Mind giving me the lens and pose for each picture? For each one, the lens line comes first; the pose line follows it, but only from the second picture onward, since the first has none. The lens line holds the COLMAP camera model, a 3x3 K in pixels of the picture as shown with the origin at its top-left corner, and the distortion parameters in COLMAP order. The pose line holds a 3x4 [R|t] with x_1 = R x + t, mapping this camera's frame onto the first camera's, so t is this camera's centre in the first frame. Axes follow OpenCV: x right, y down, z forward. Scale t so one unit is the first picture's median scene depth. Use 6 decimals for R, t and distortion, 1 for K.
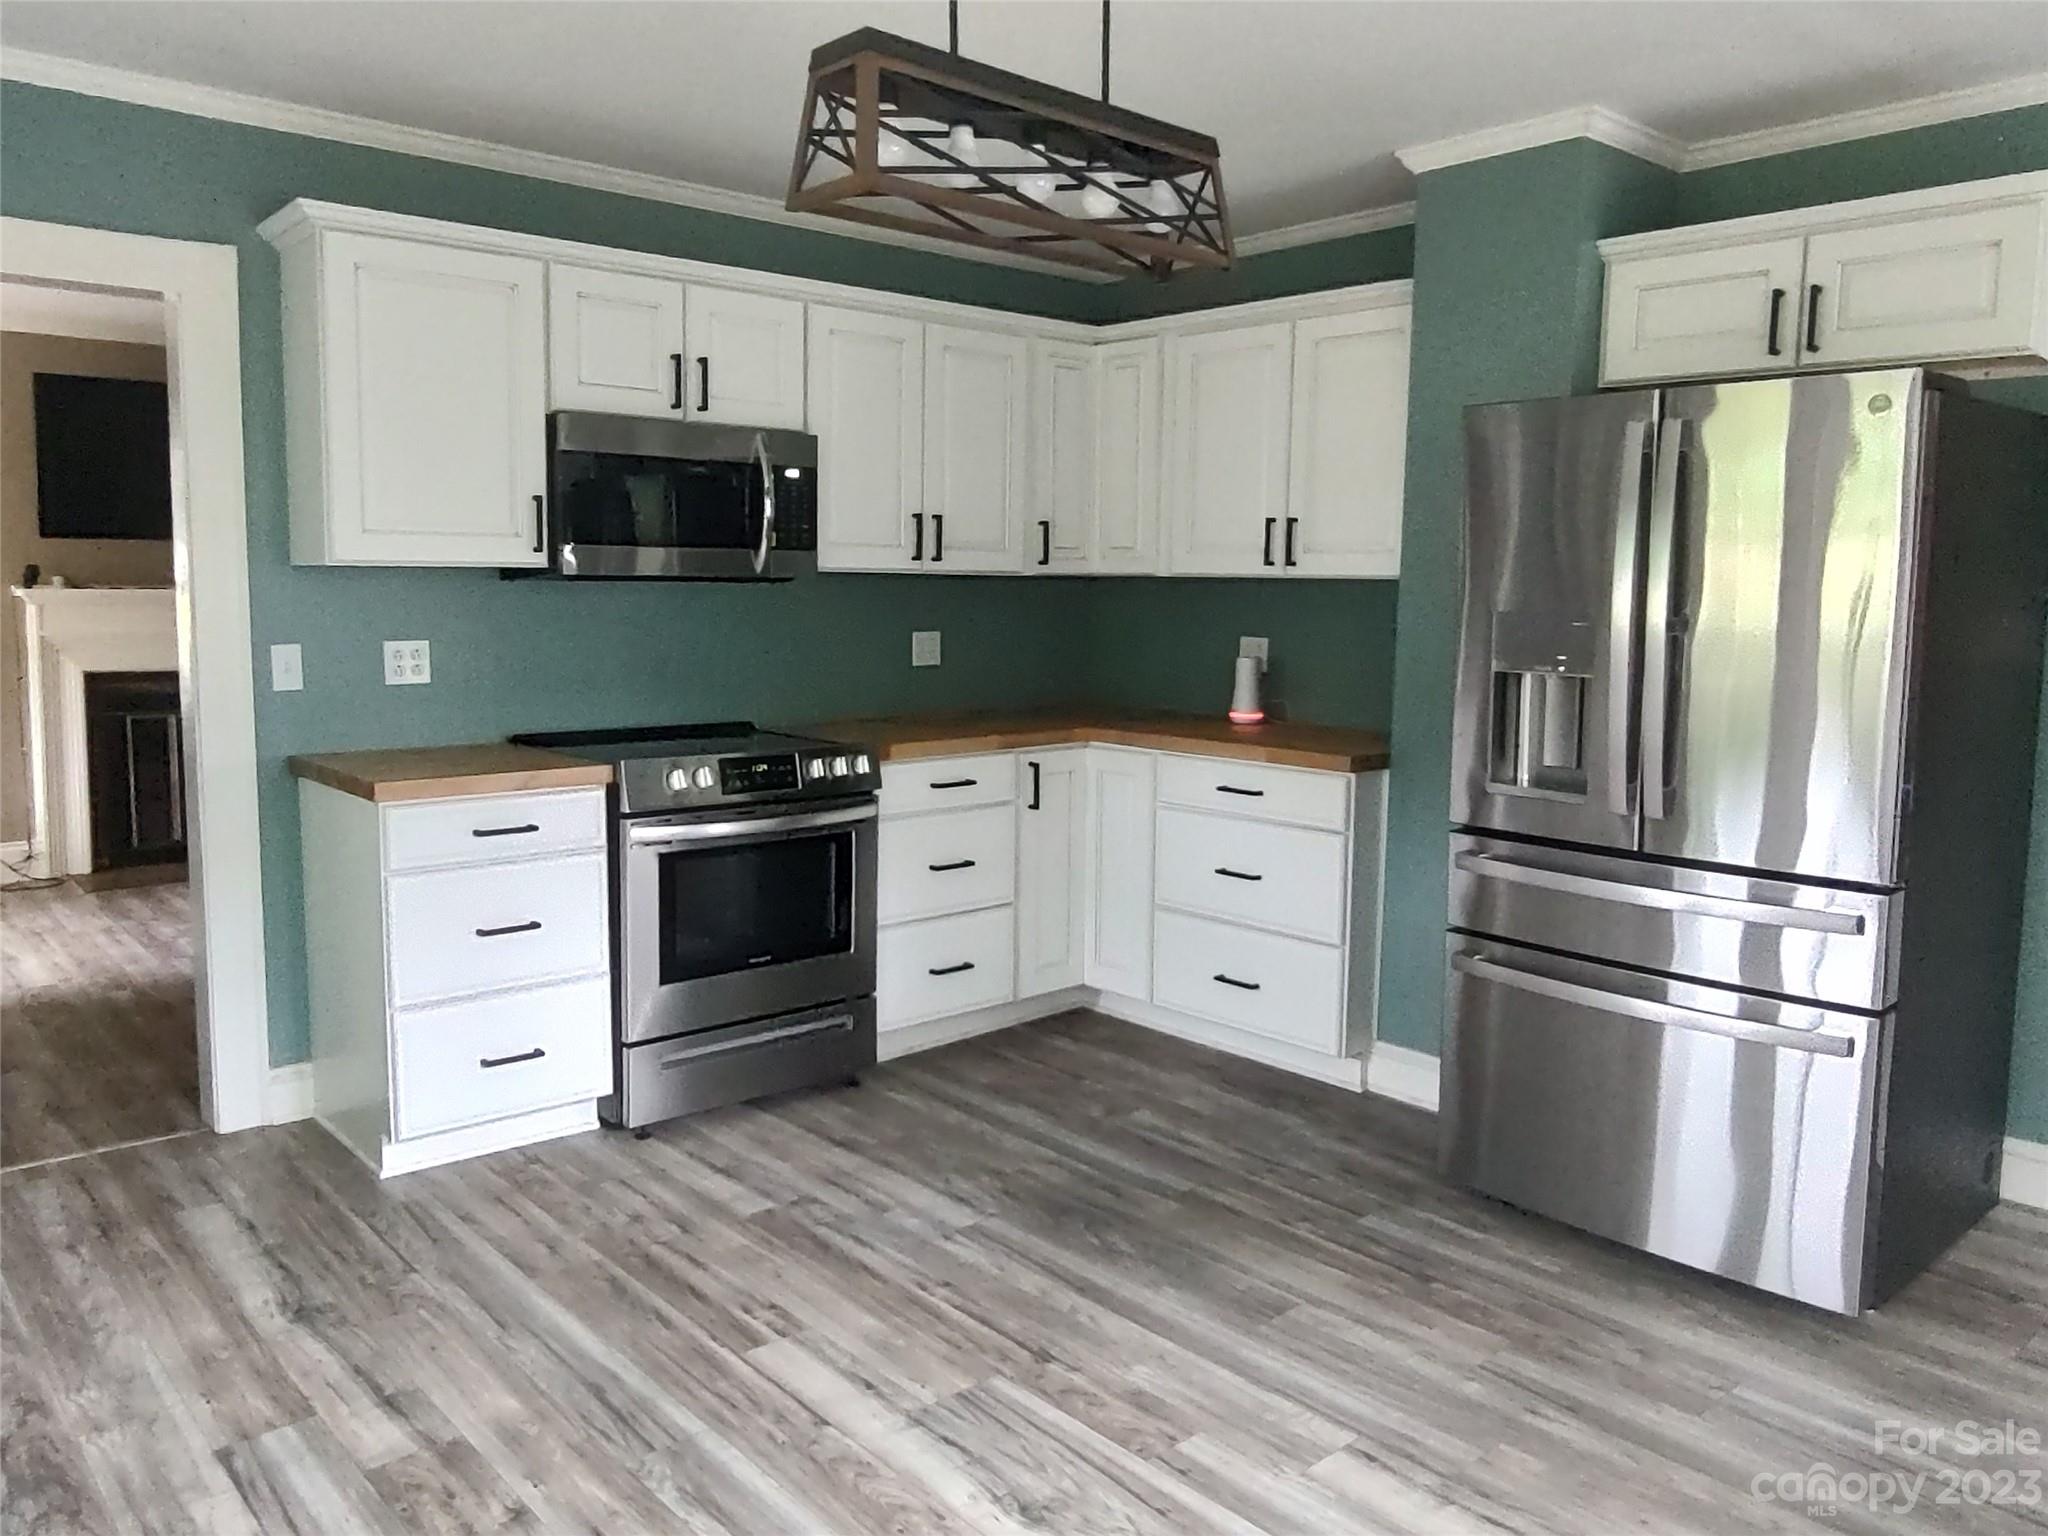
lens RADIAL K [[1514.5, 0, 1018.1], [0, 1514.5, 746.6], [0, 0, 1]] dist [-0.025026, -0.005892]
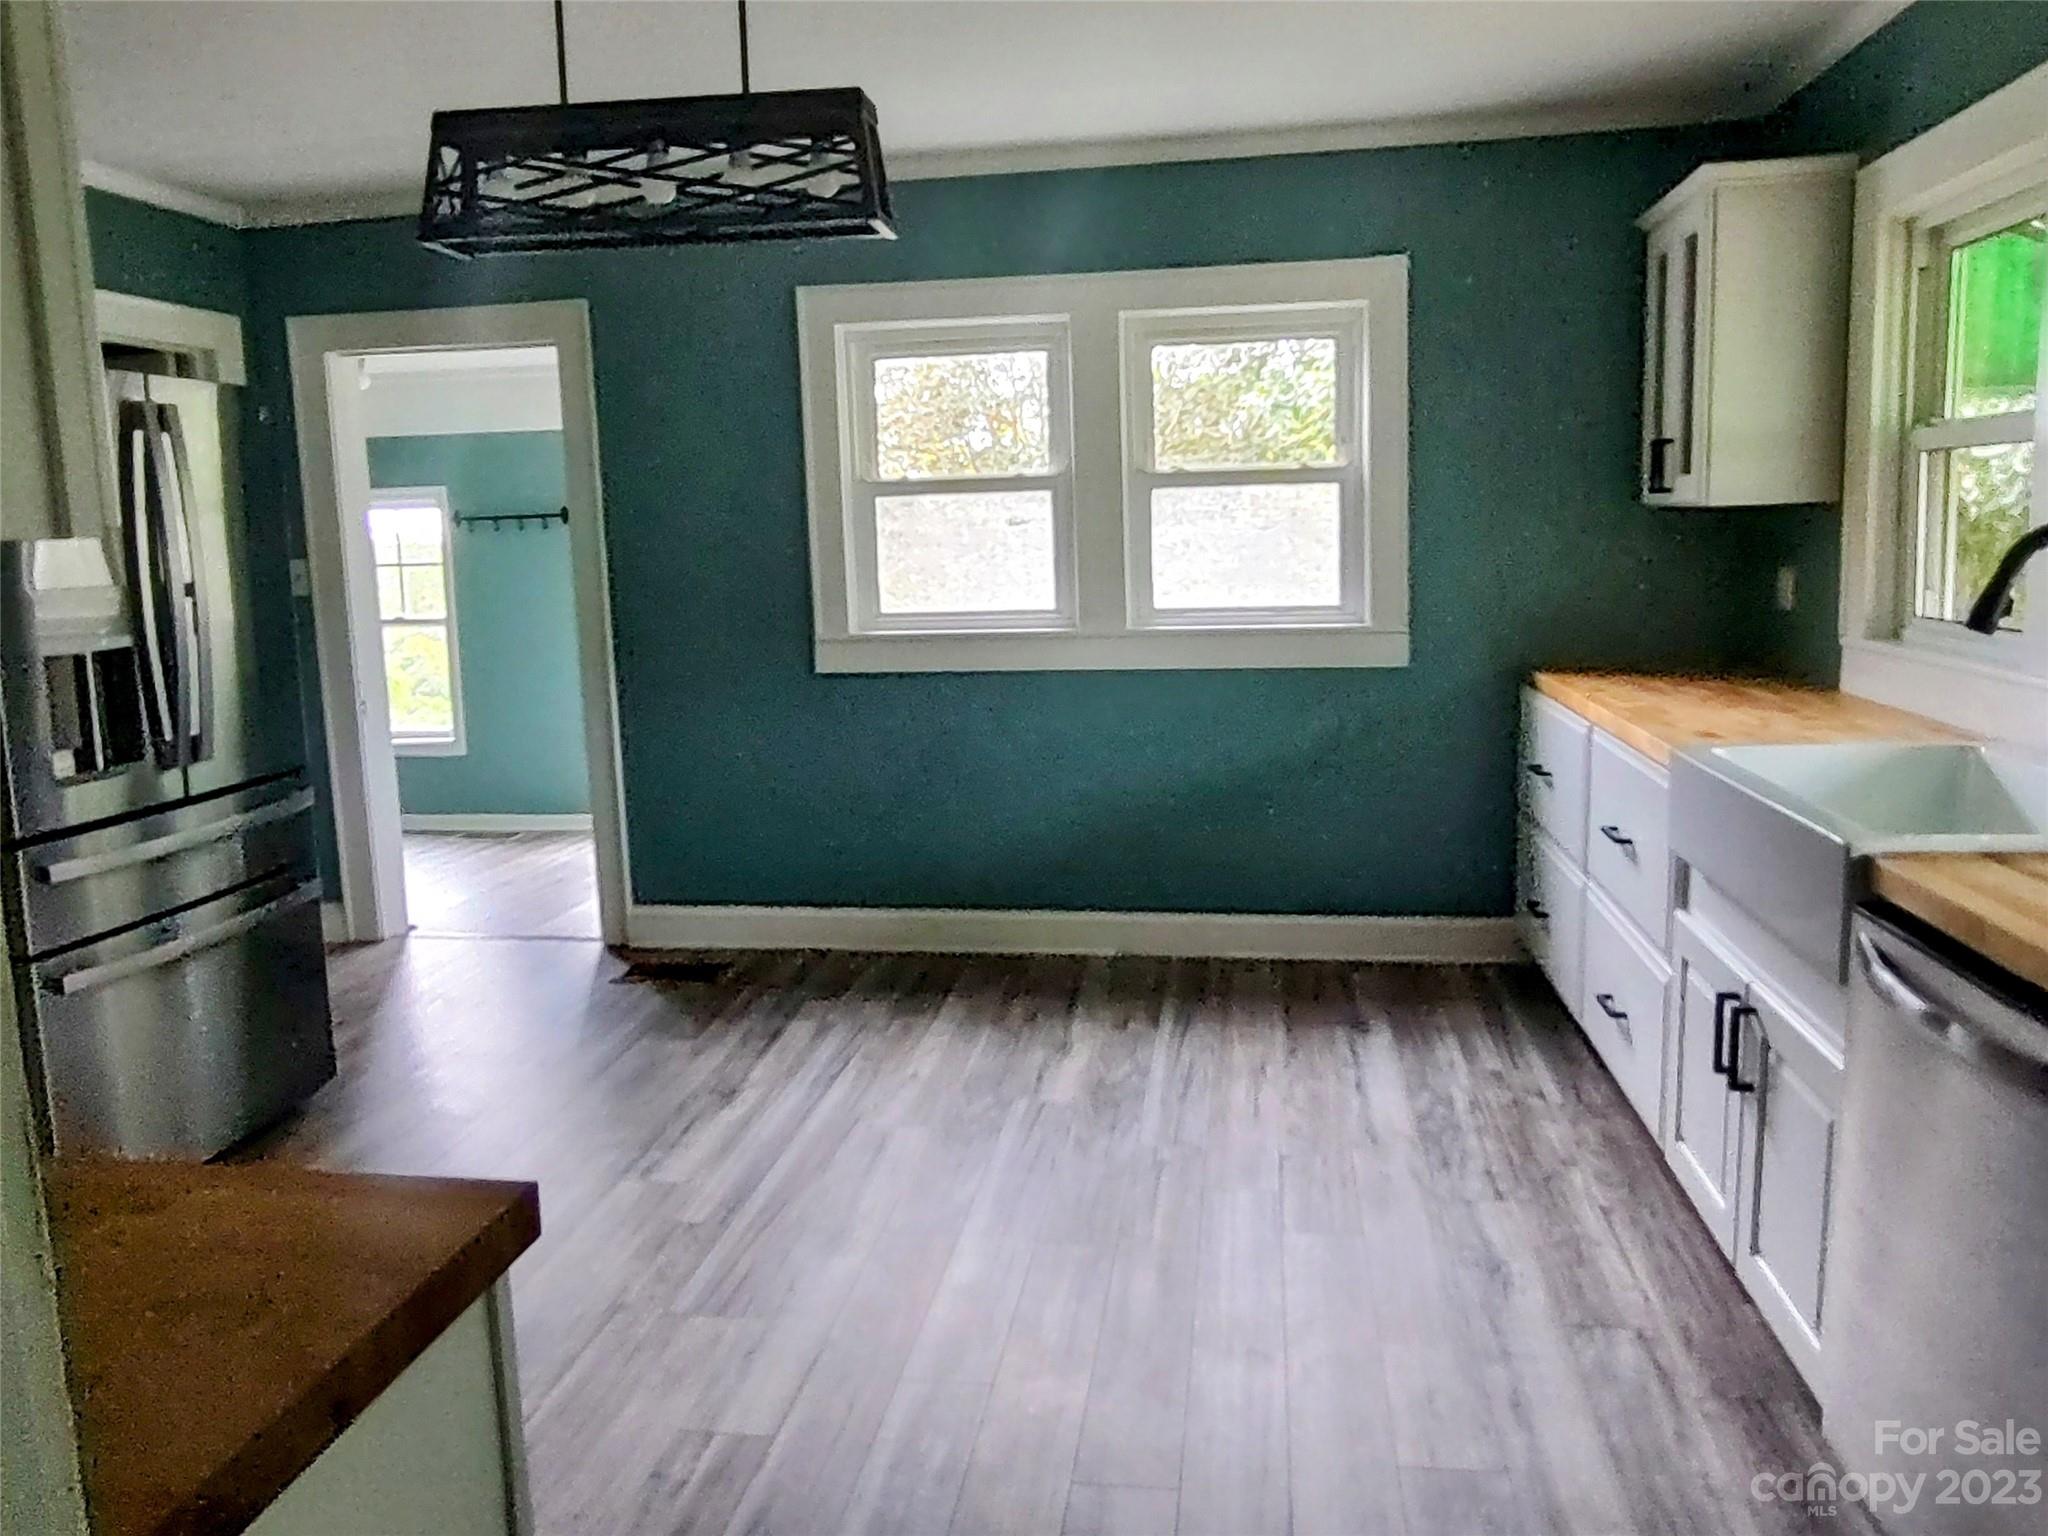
lens RADIAL K [[1486.7, 0, 1024.0], [0, 1486.7, 768.0], [0, 0, 1]] dist [-0.027056, 0.003366]
pose [[-0.638846, -0.117884, 0.760249, -0.777962], [0.104888, 0.965618, 0.237867, -0.141435], [-0.762151, 0.231702, -0.604516, 1.156596]]
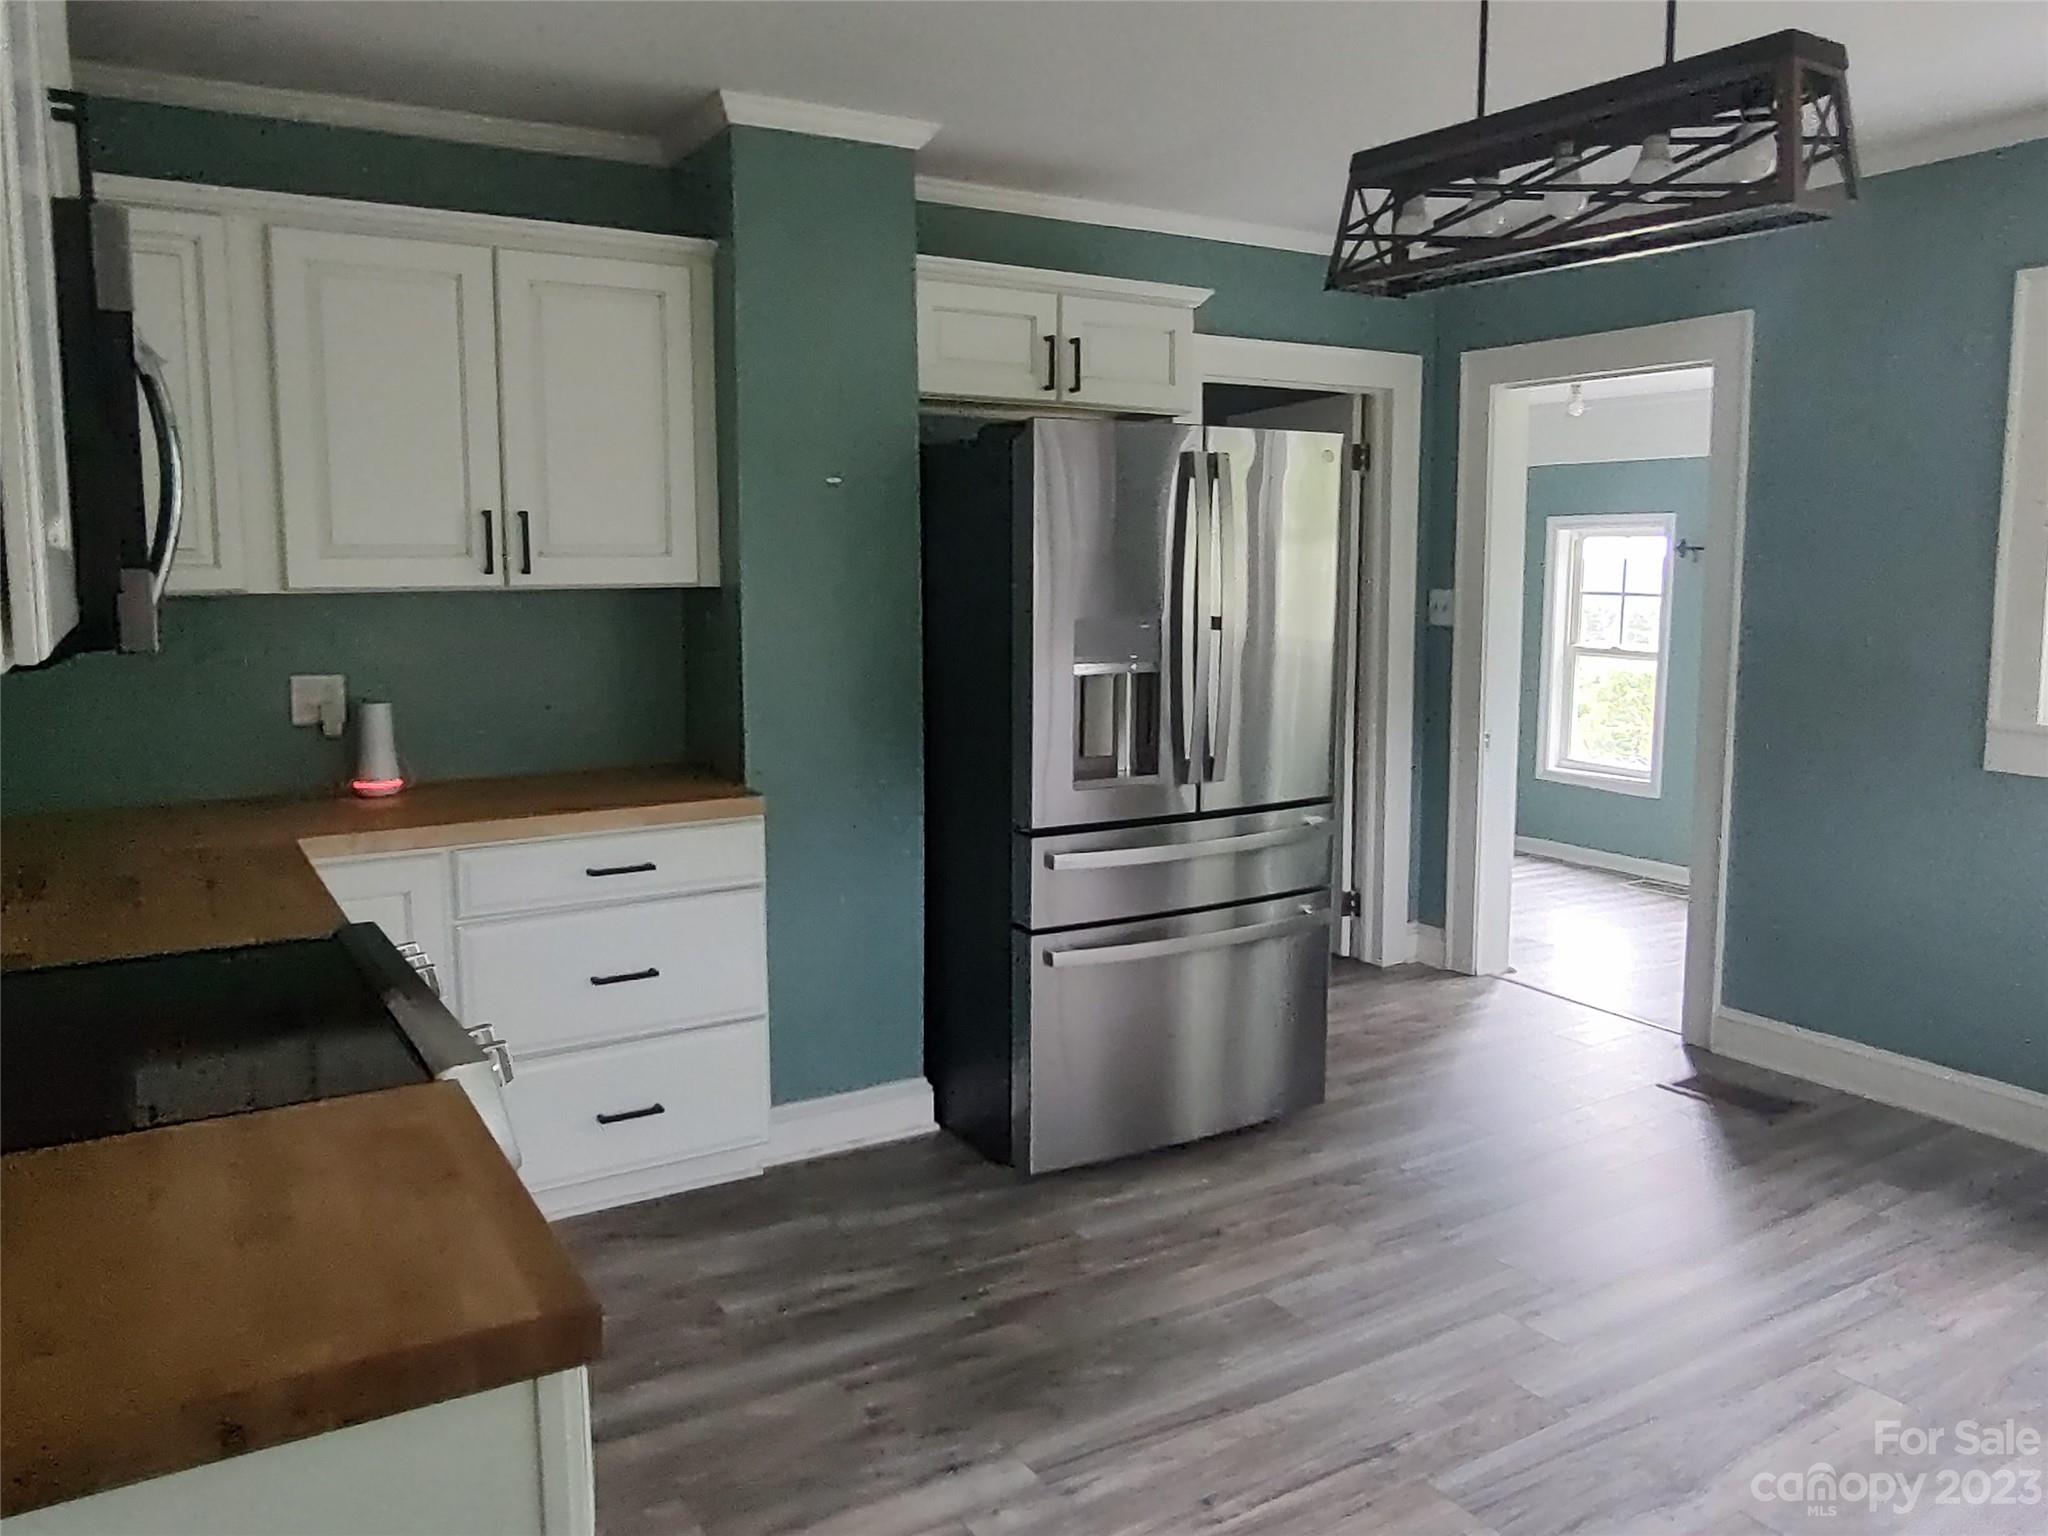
lens RADIAL K [[1514.5, 0, 1018.1], [0, 1514.5, 746.6], [0, 0, 1]] dist [-0.025026, -0.005892]
pose [[0.177800, -0.132773, 0.975068, -0.761024], [0.111315, 0.987210, 0.114129, -0.132588], [-0.977751, 0.088248, 0.190306, 0.887225]]
